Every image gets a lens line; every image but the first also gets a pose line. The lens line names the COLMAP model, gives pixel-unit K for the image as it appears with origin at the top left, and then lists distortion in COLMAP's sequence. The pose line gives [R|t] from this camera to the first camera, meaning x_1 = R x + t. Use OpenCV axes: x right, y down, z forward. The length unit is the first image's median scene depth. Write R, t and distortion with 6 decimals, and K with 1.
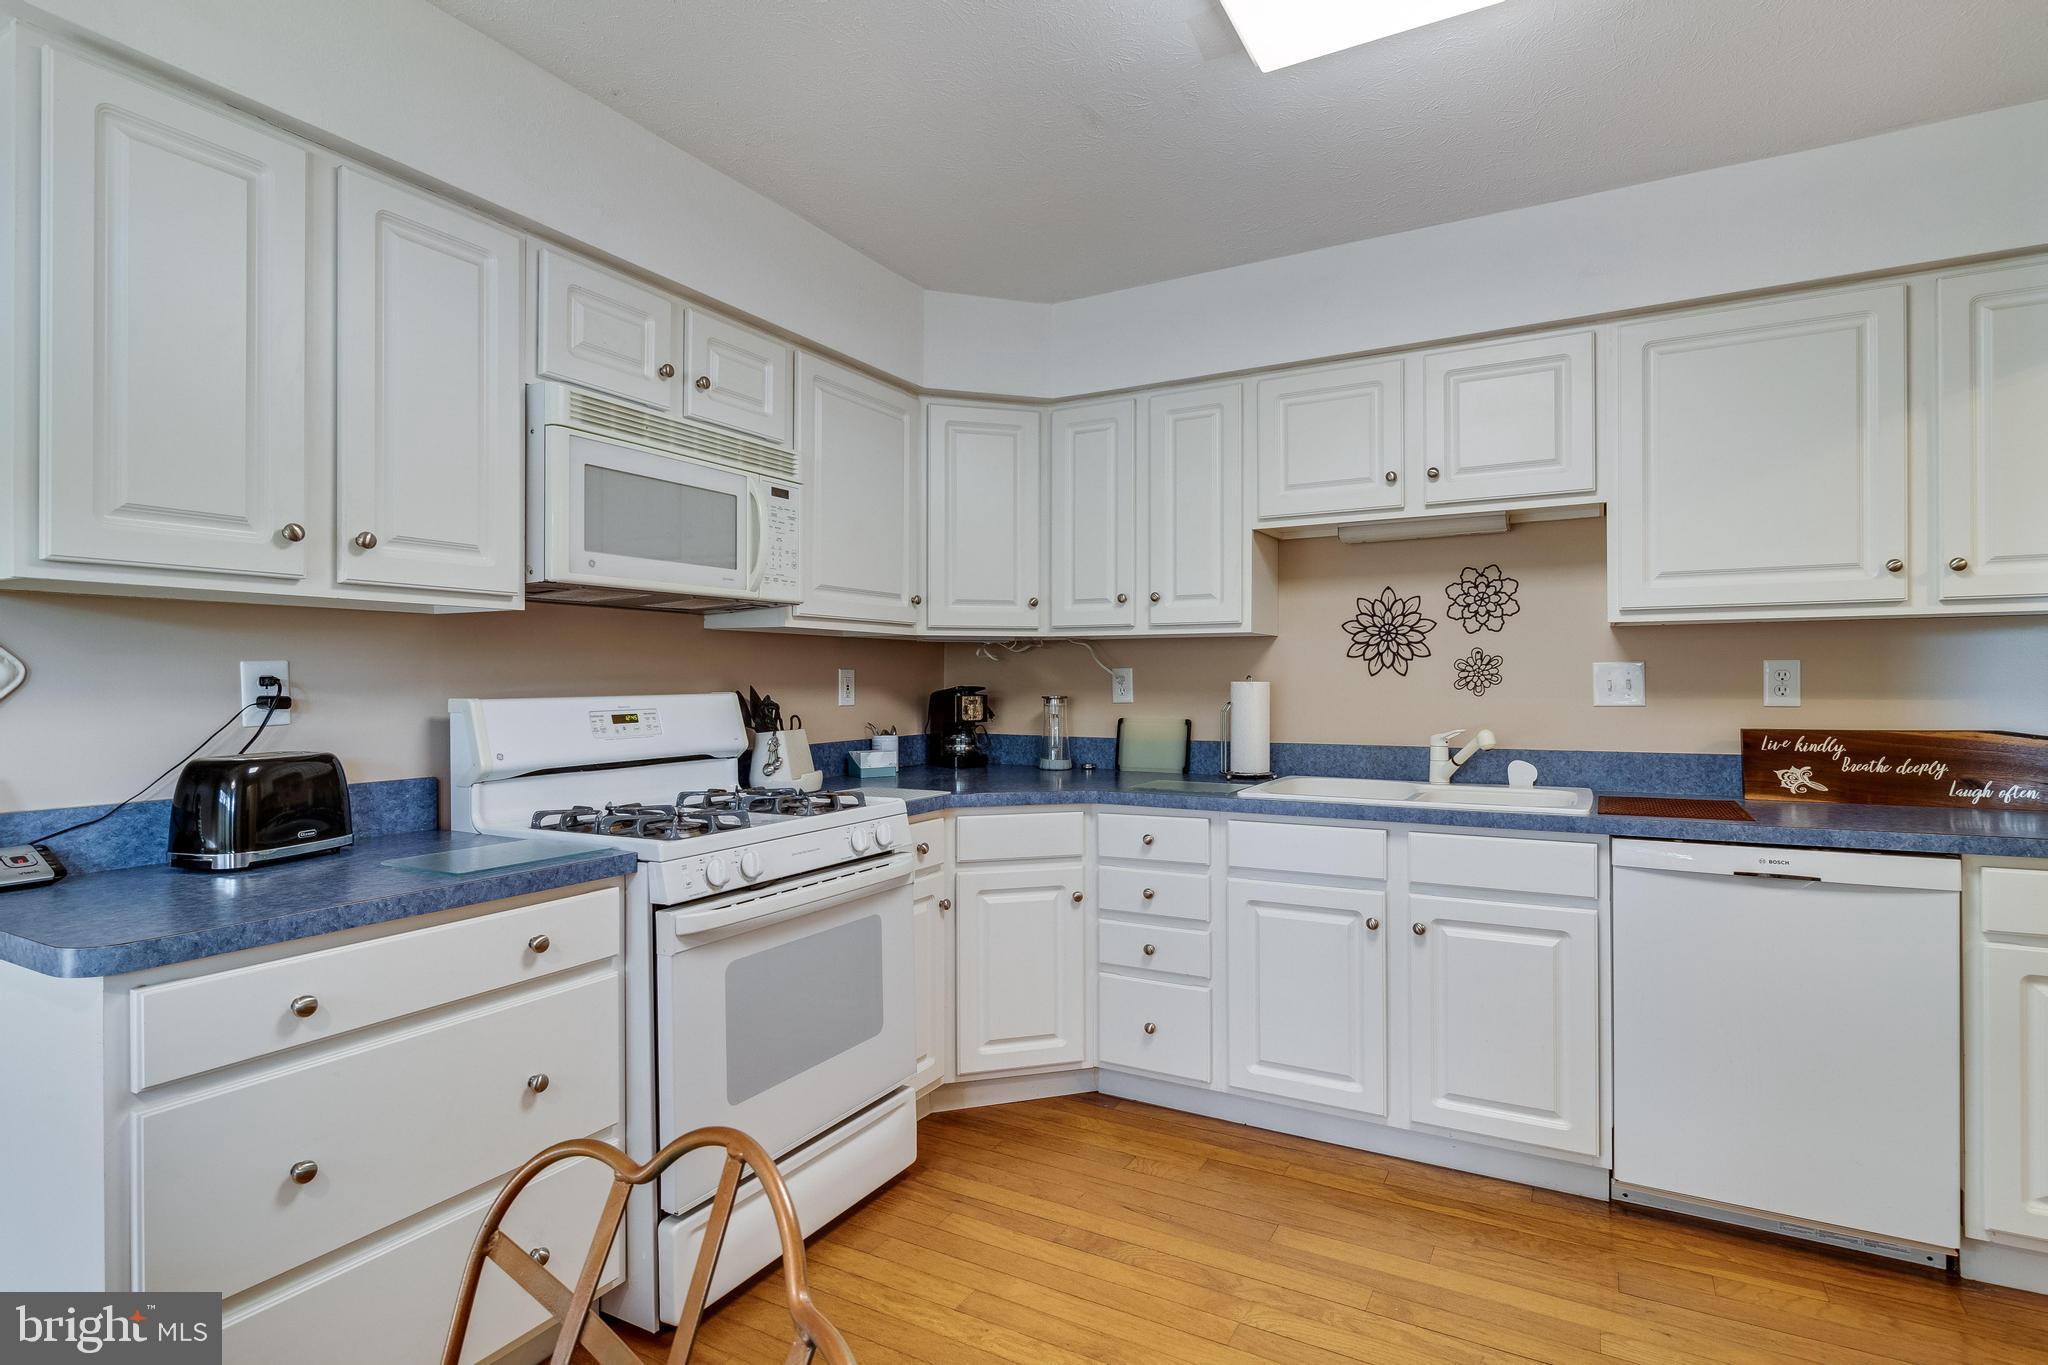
lens RADIAL K [[1022.1, 0, 1032.5], [0, 1022.1, 679.2], [0, 0, 1]] dist [0.001202, -0.000650]
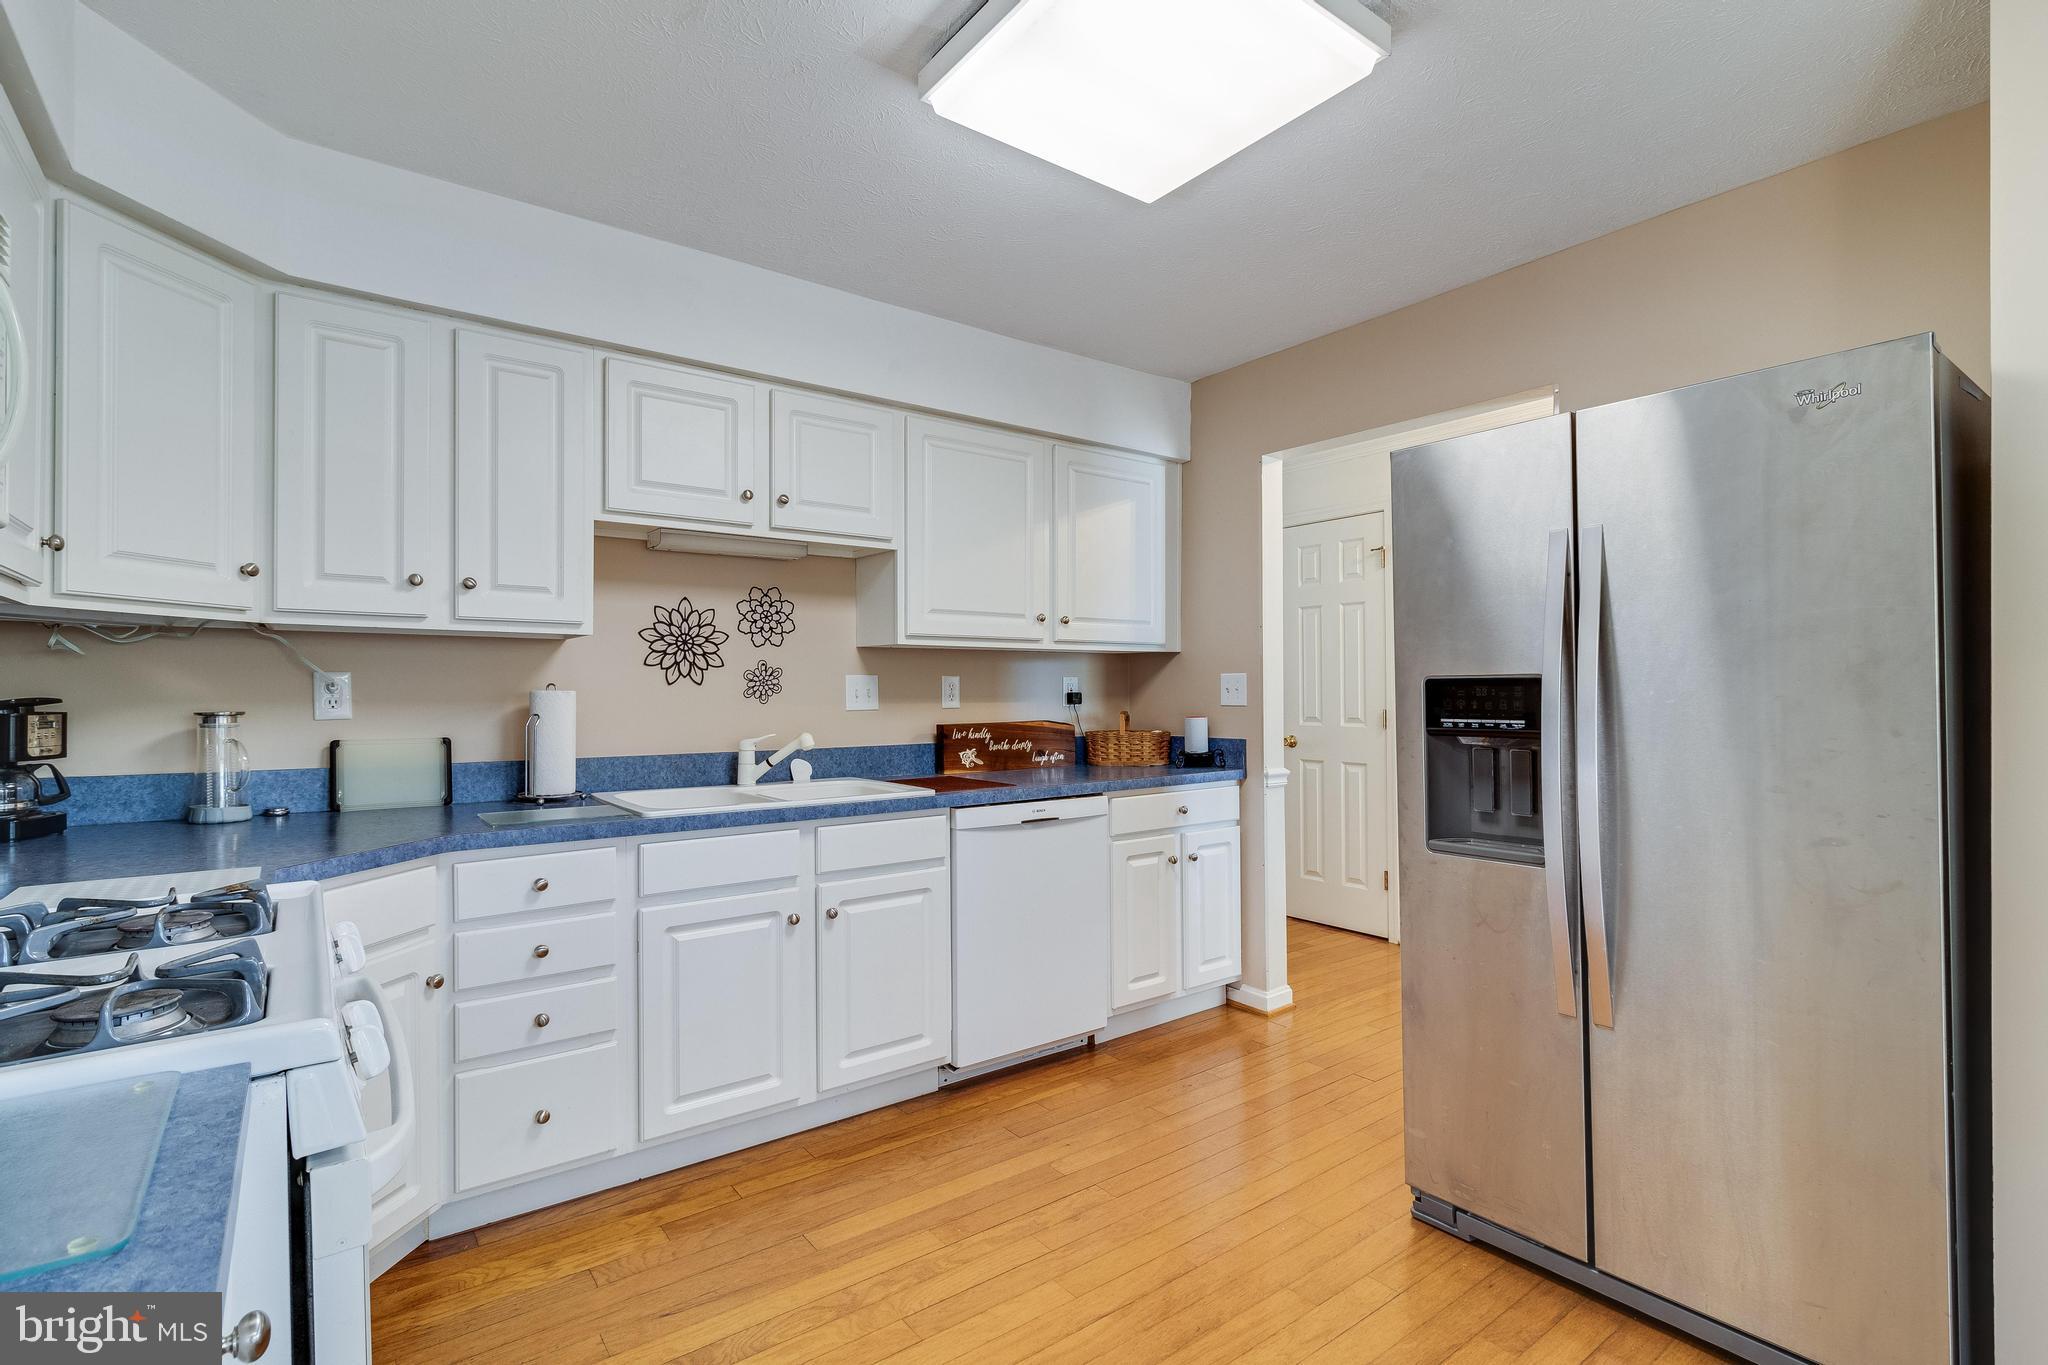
lens RADIAL K [[948.6, 0, 1026.4], [0, 948.6, 687.0], [0, 0, 1]] dist [0.005204, -0.000264]
pose [[0.410872, 0.005686, 0.911675, -0.391679], [-0.001120, 0.999983, -0.005732, 0.003975], [-0.911692, 0.001334, 0.410872, 0.318520]]
